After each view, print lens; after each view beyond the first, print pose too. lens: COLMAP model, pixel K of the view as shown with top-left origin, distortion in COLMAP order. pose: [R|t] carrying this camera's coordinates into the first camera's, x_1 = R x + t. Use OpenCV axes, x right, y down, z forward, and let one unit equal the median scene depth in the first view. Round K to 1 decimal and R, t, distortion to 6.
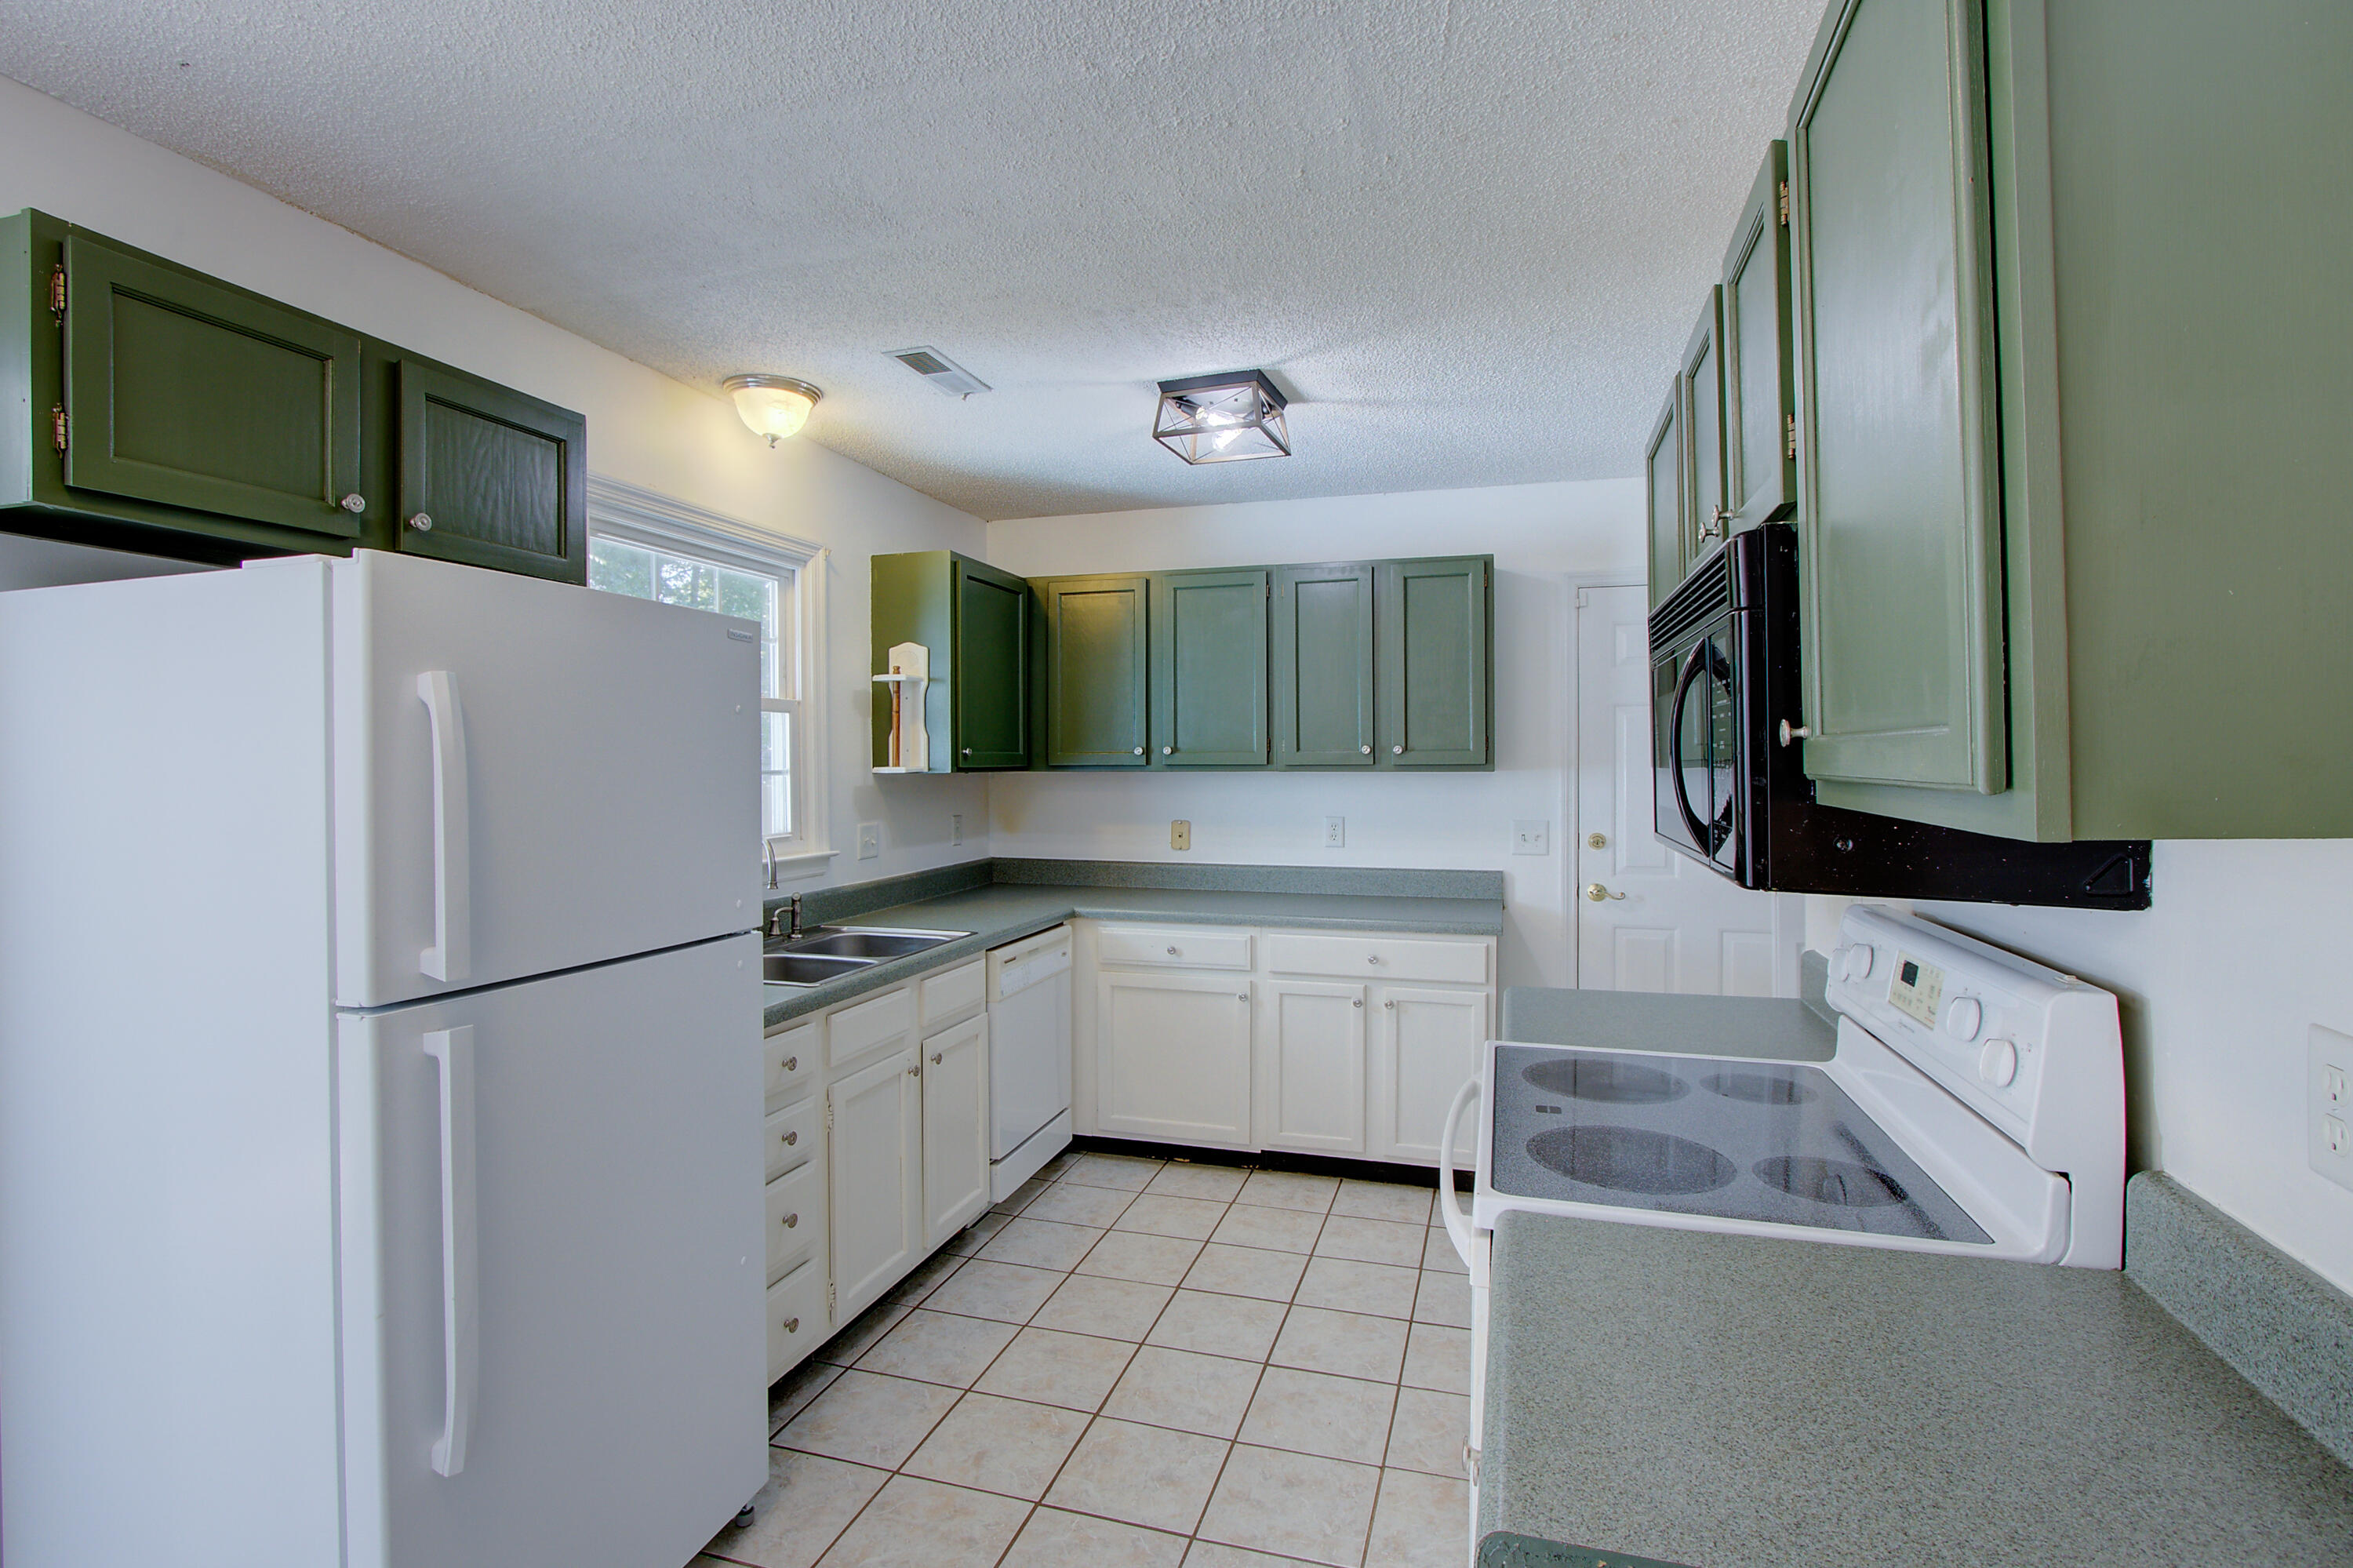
lens RADIAL K [[1107.8, 0, 1145.4], [0, 1107.8, 763.8], [0, 0, 1]] dist [-0.013201, 0.000181]
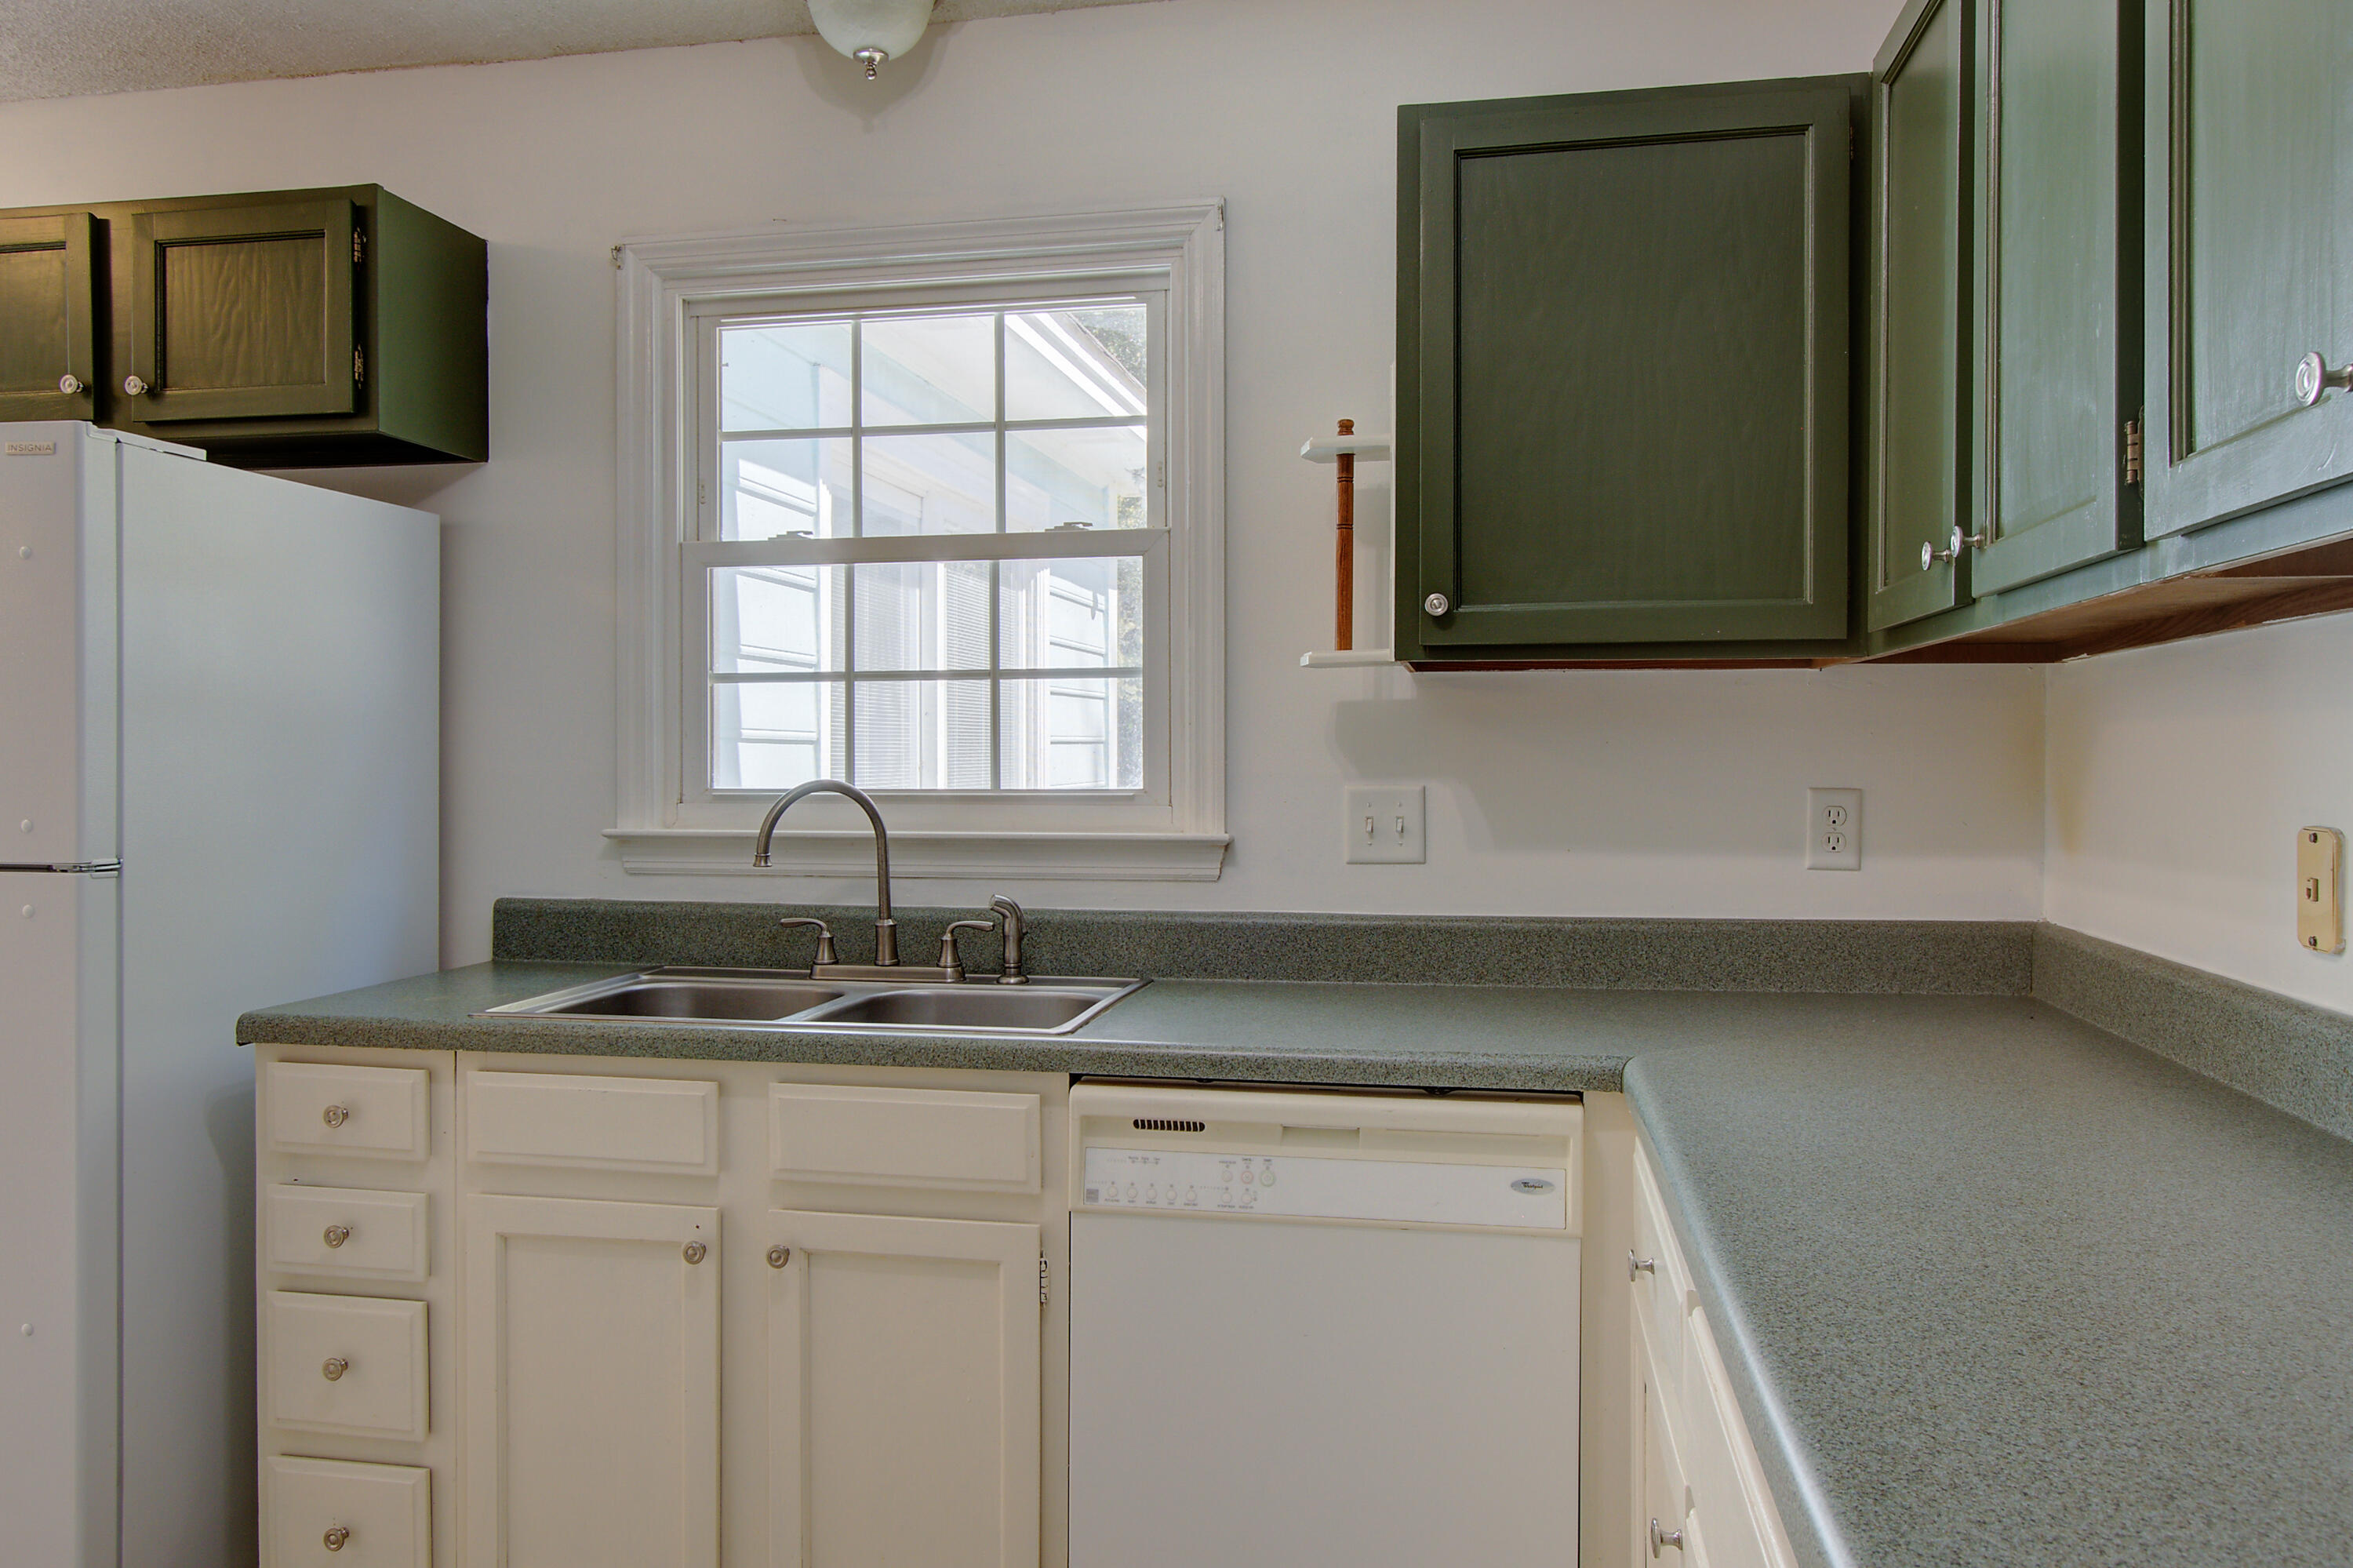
lens RADIAL K [[1674.0, 0, 1176.5], [0, 1674.0, 784.0], [0, 0, 1]] dist [0.000648, 0.000219]
pose [[0.123477, 0.008260, -0.992313, 0.438547], [0.000048, 0.999965, 0.008330, 0.051791], [0.992347, -0.001076, 0.123472, 0.898924]]
